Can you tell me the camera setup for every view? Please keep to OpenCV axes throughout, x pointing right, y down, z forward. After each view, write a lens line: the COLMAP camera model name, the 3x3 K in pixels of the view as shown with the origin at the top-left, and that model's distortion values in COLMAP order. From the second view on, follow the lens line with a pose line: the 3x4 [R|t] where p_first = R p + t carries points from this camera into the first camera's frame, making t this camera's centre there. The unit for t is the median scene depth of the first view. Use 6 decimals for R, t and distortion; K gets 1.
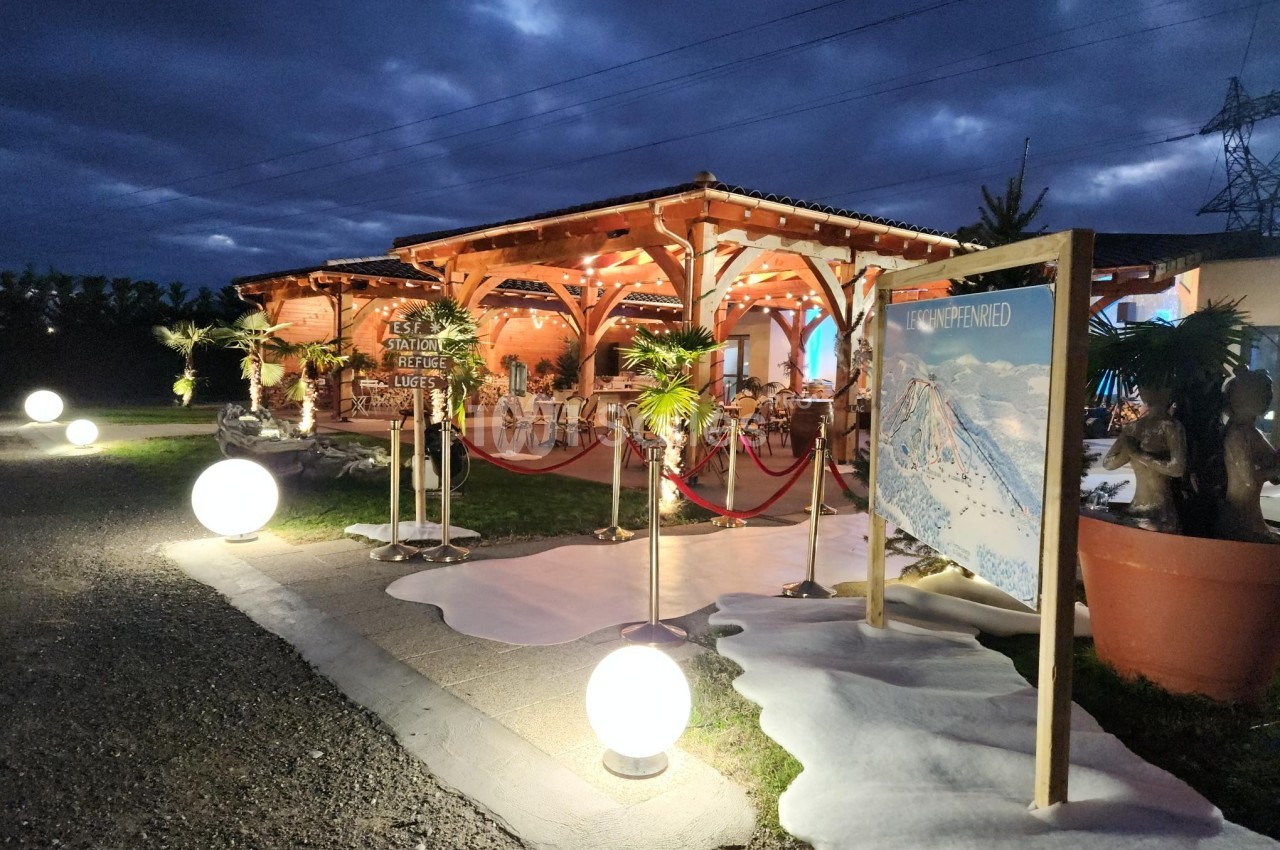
lens RADIAL K [[821.3, 0, 640.0], [0, 821.3, 425.0], [0, 0, 1]] dist [0.087734, -0.072936]
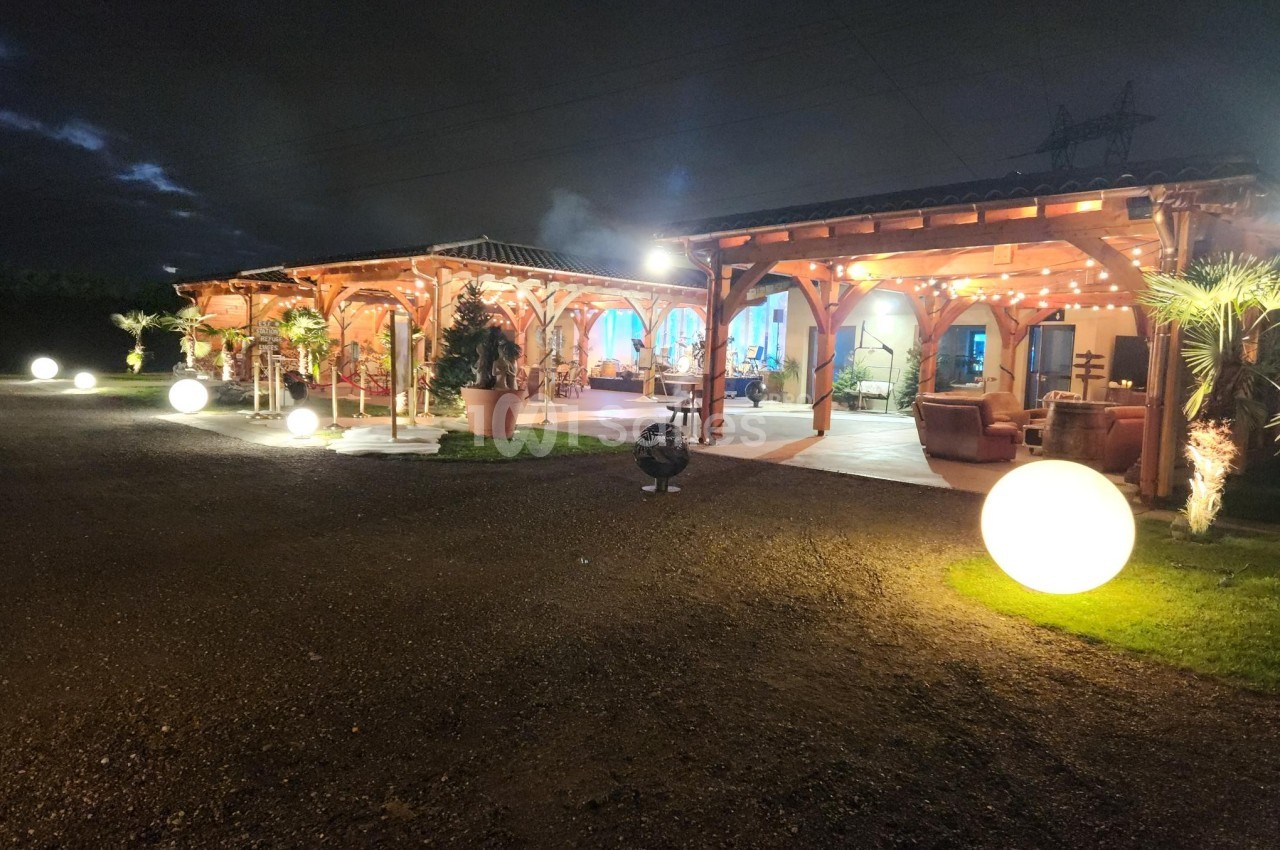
lens RADIAL K [[821.3, 0, 640.0], [0, 821.3, 425.0], [0, 0, 1]] dist [0.087734, -0.072936]
pose [[0.997697, 0.003515, 0.067744, 0.225259], [-0.004595, 0.999865, 0.015795, 0.045539], [-0.067680, -0.016070, 0.997578, -0.518540]]
